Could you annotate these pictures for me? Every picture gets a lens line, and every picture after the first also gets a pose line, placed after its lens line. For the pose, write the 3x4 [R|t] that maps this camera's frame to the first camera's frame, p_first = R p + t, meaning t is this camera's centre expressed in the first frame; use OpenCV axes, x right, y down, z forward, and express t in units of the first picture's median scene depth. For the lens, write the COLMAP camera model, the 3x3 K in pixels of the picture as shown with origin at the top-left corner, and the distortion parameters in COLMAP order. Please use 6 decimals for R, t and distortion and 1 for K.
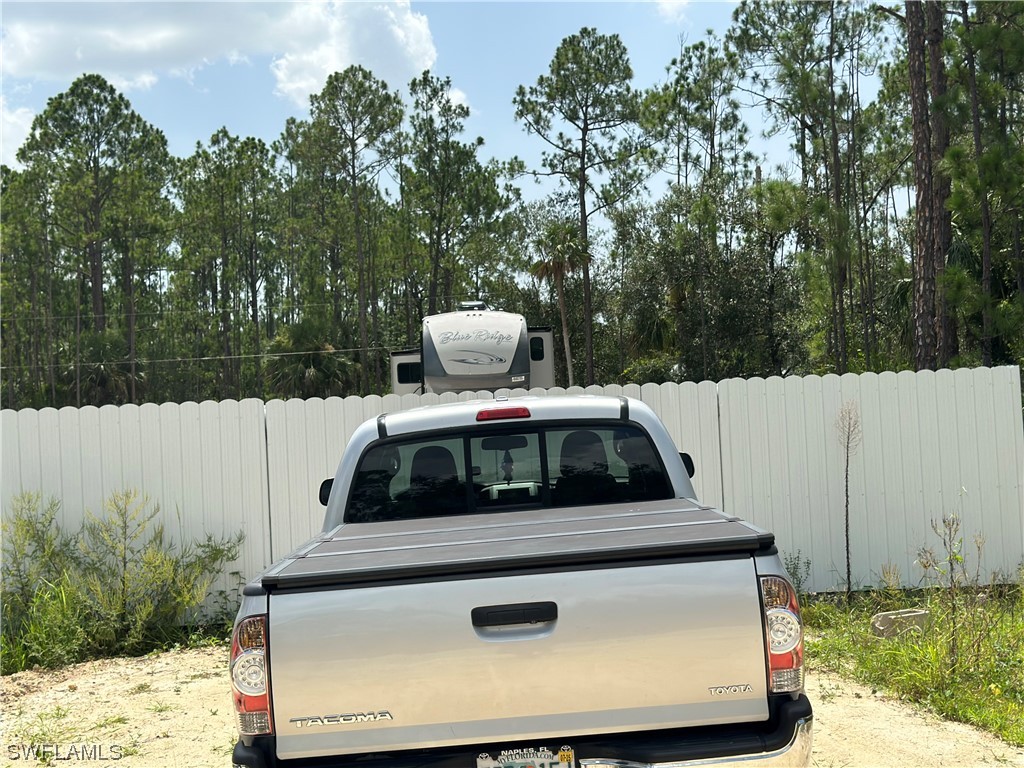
lens RADIAL K [[1432.8, 0, 530.1], [0, 1432.8, 381.5], [0, 0, 1]] dist [0.165743, -0.340757]
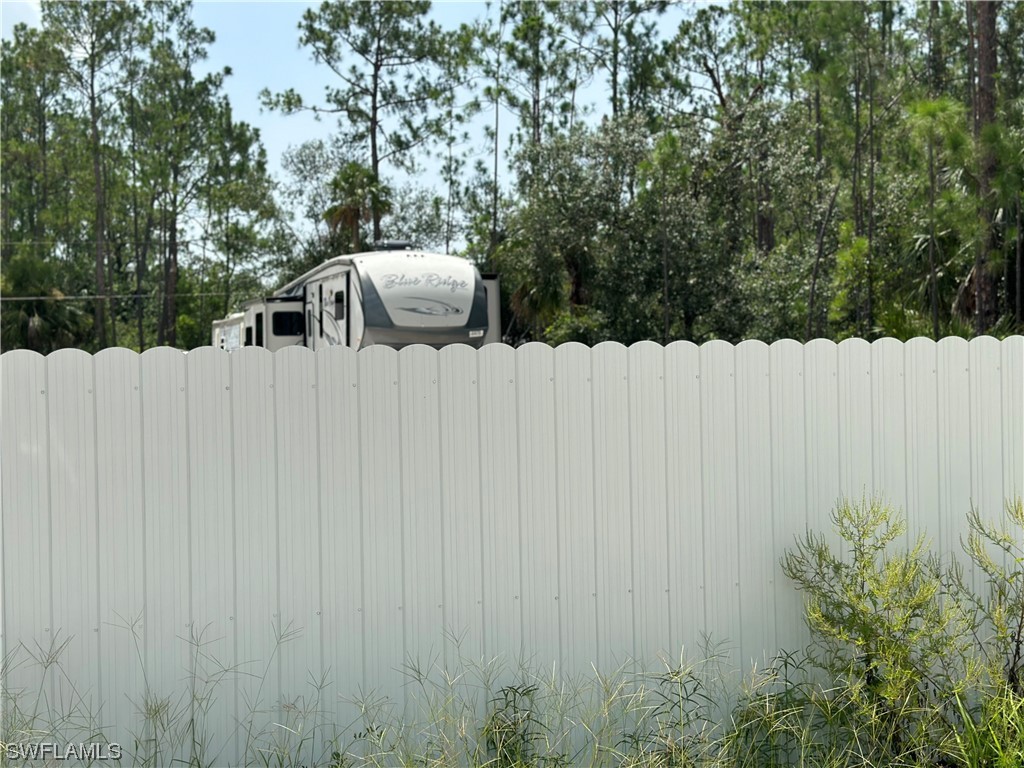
lens RADIAL K [[1432.8, 0, 530.1], [0, 1432.8, 381.5], [0, 0, 1]] dist [0.165743, -0.340757]
pose [[0.965359, 0.021920, 0.260003, -0.102754], [-0.028000, 0.999414, 0.019703, 0.004560], [-0.259419, -0.026300, 0.965407, 0.088155]]
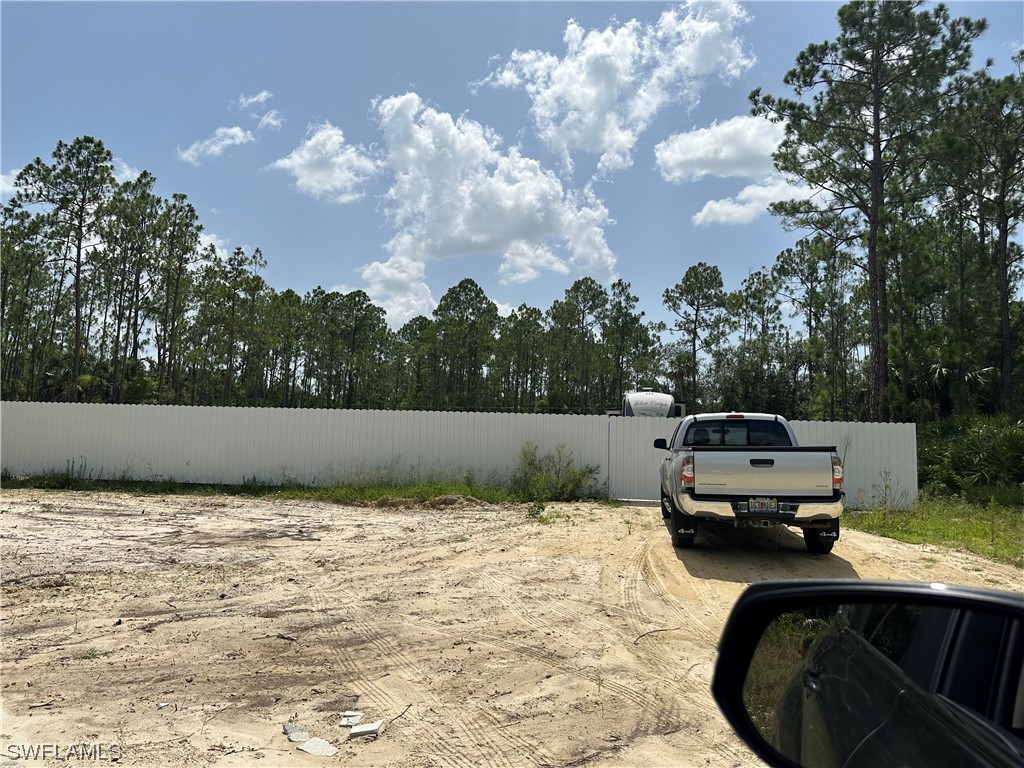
lens RADIAL K [[716.6, 0, 515.6], [0, 716.6, 382.1], [0, 0, 1]] dist [0.120061, -0.182833]
pose [[0.980908, 0.055953, -0.186249, -0.019543], [-0.067756, 0.996037, -0.057618, 0.006901], [0.182287, 0.069138, 0.980812, -0.064737]]
